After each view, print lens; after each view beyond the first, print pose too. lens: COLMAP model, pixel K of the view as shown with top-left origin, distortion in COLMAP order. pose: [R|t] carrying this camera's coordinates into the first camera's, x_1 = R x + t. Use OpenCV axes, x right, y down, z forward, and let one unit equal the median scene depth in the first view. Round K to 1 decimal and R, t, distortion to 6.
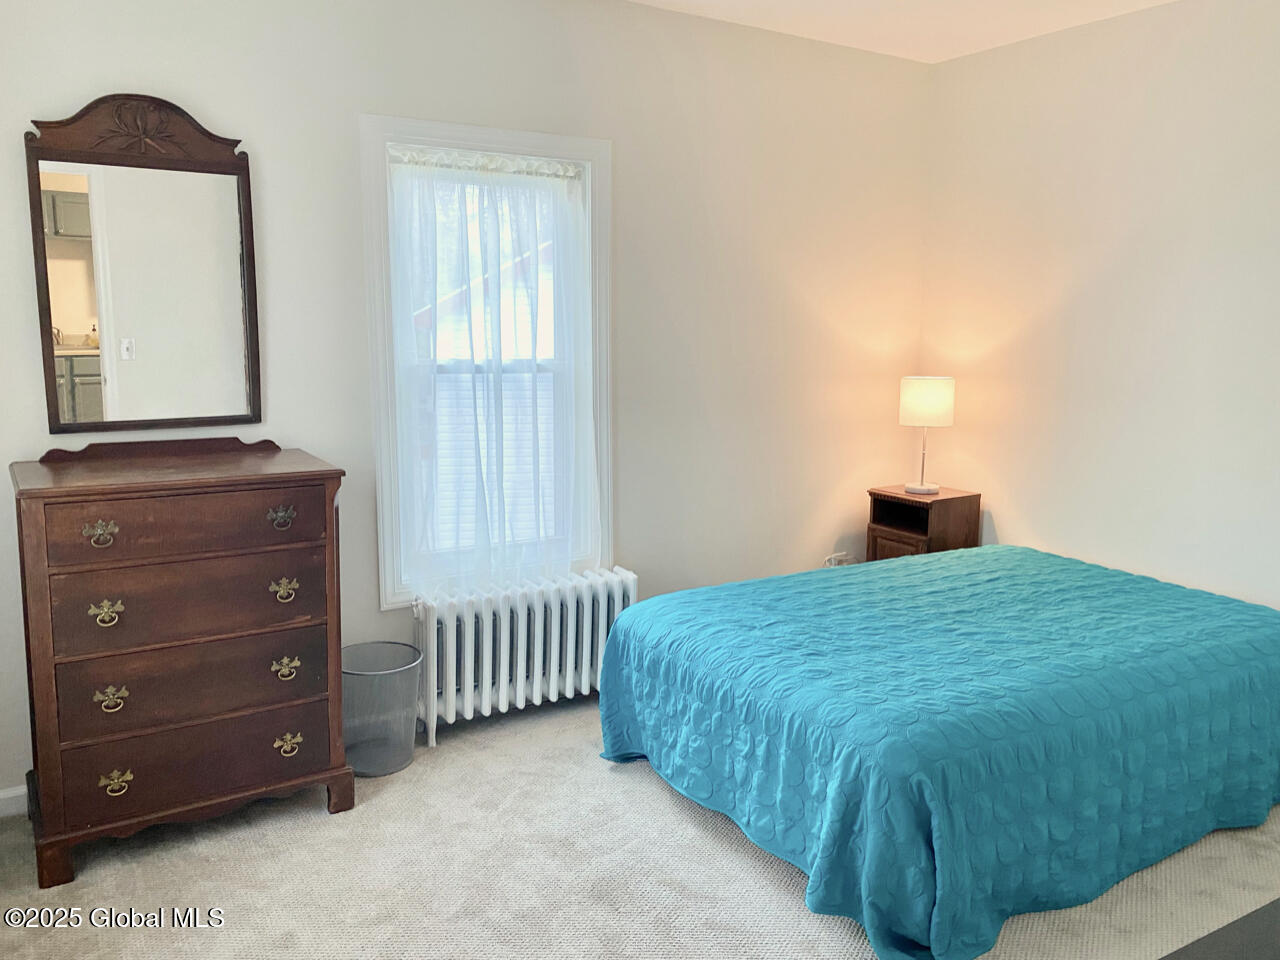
lens RADIAL K [[998.2, 0, 640.0], [0, 998.2, 480.0], [0, 0, 1]] dist [-0.007595, 0.006070]
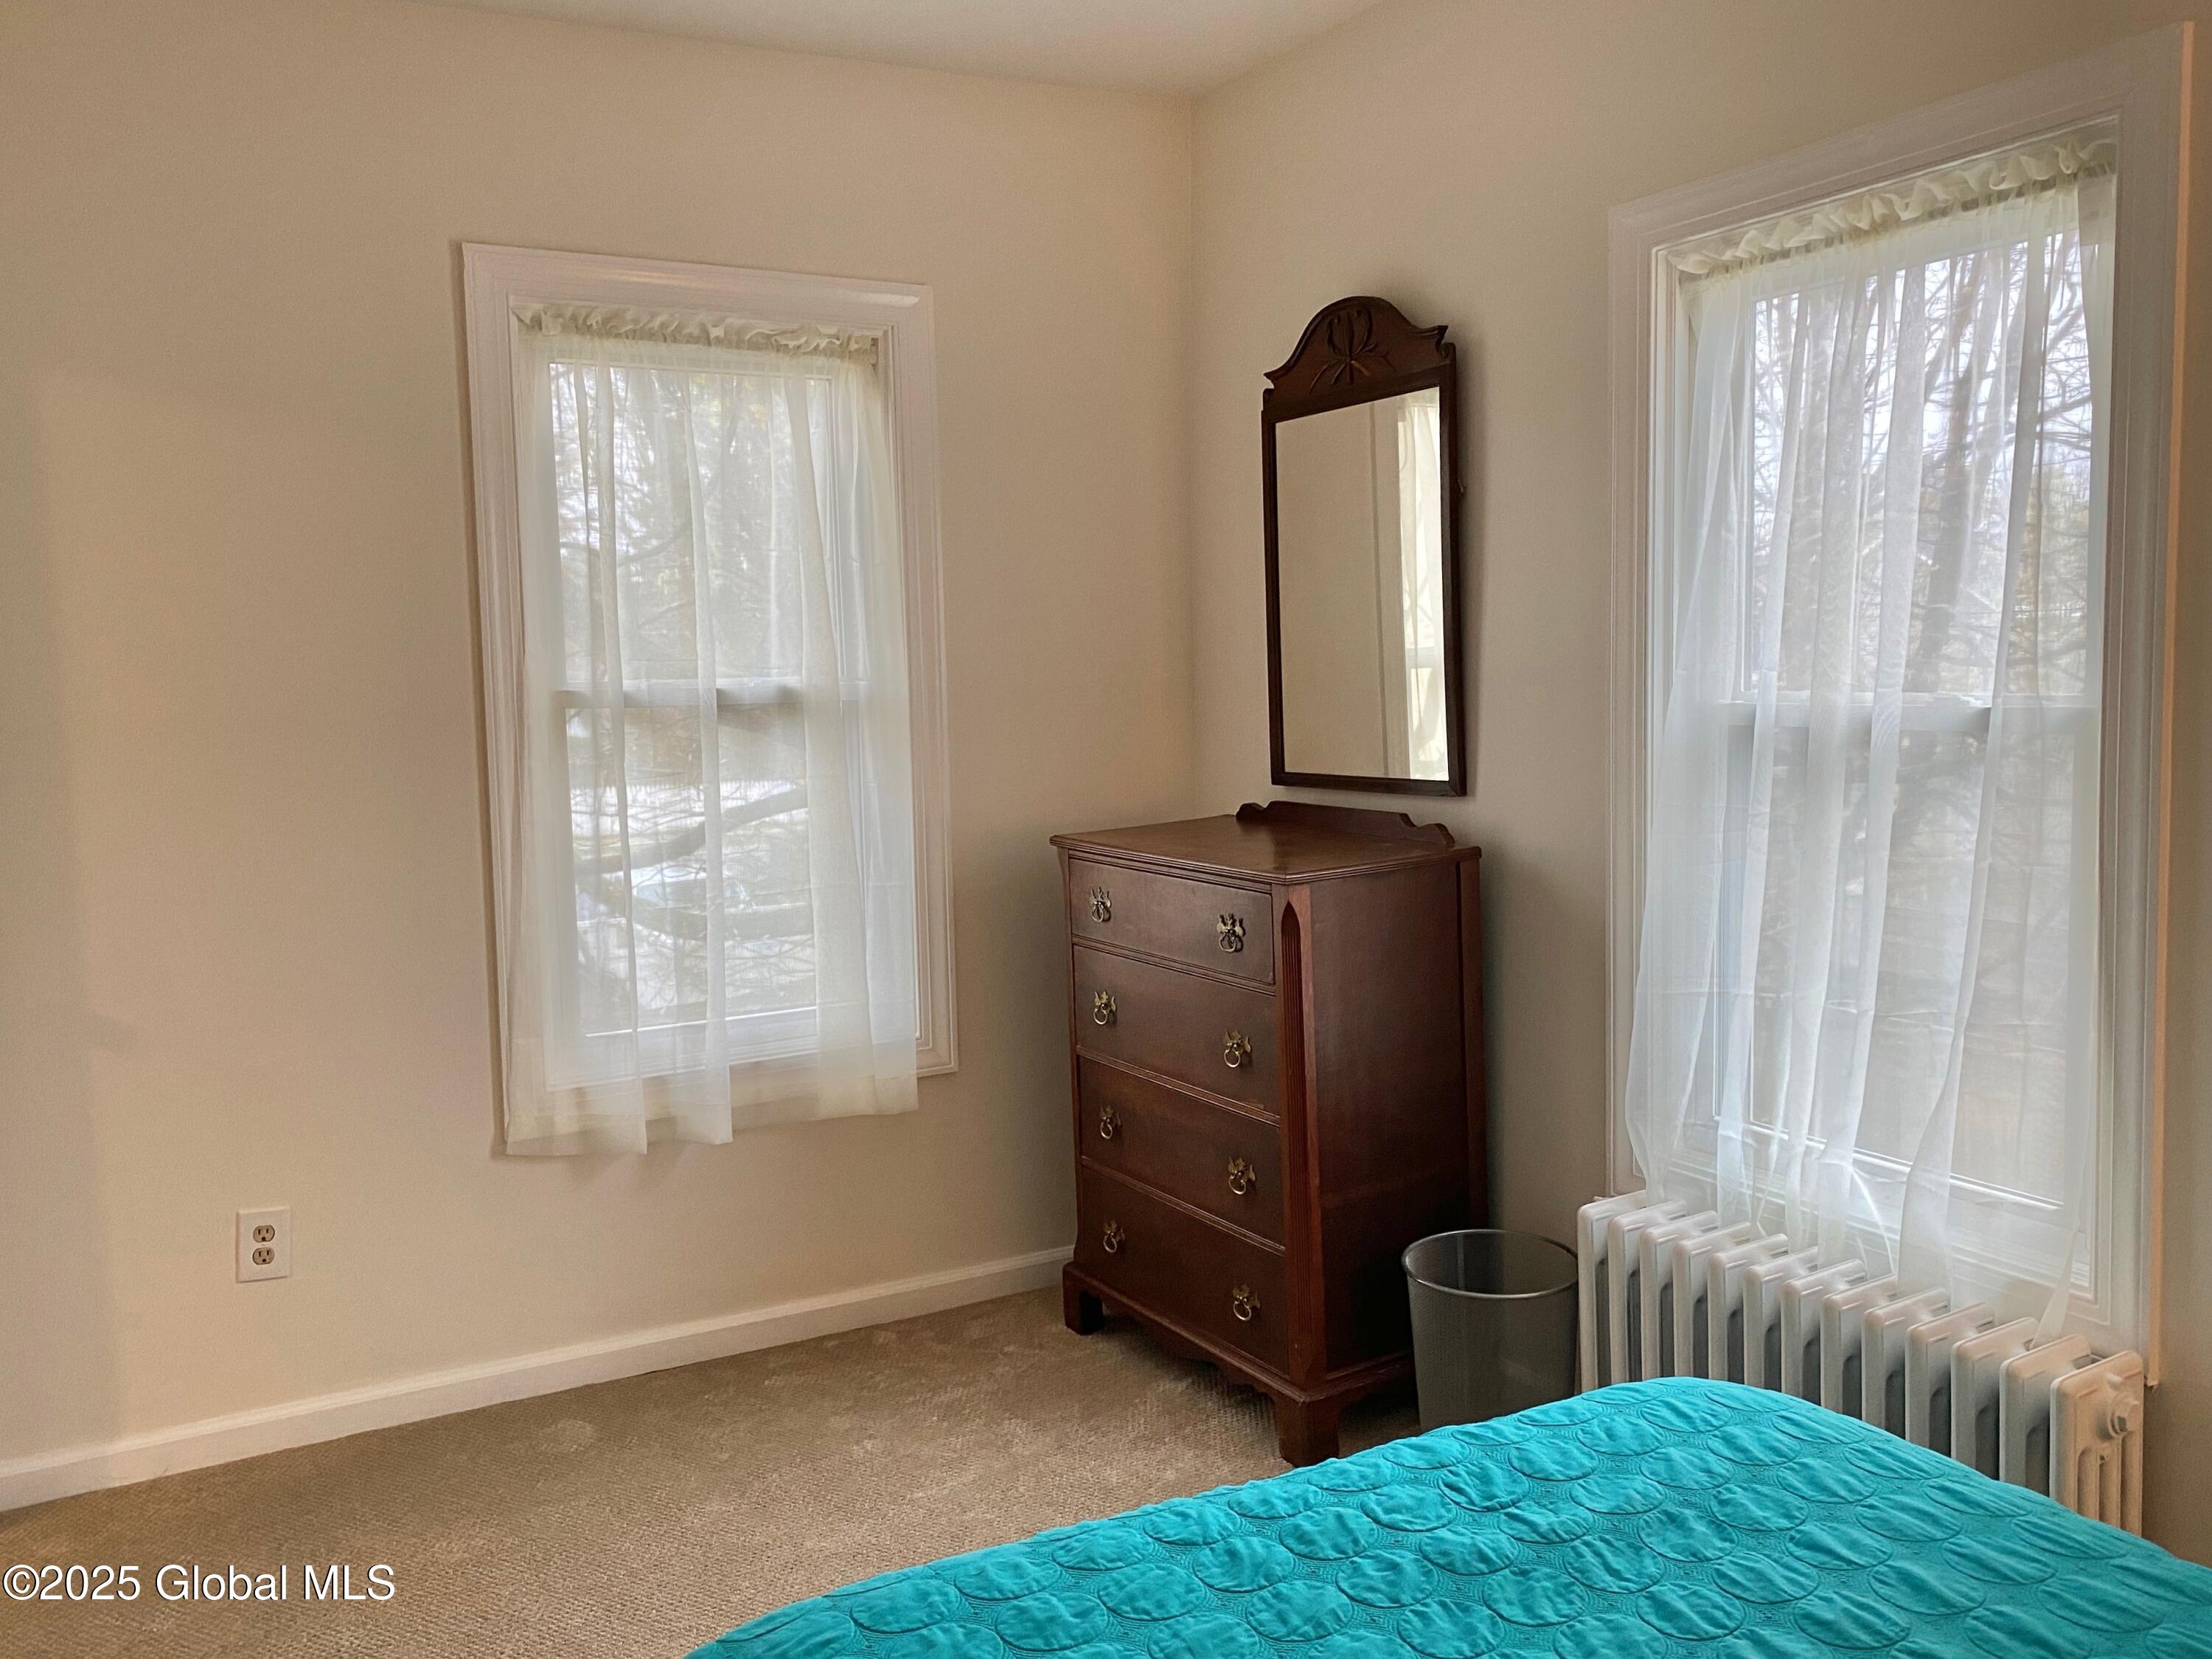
lens RADIAL K [[1725.1, 0, 1106.0], [0, 1725.1, 829.5], [0, 0, 1]] dist [-0.007595, 0.006070]
pose [[-0.024846, 0.091175, -0.995525, 0.699641], [-0.127353, 0.987430, 0.093612, -0.117119], [0.991546, 0.129109, -0.012922, 0.889143]]
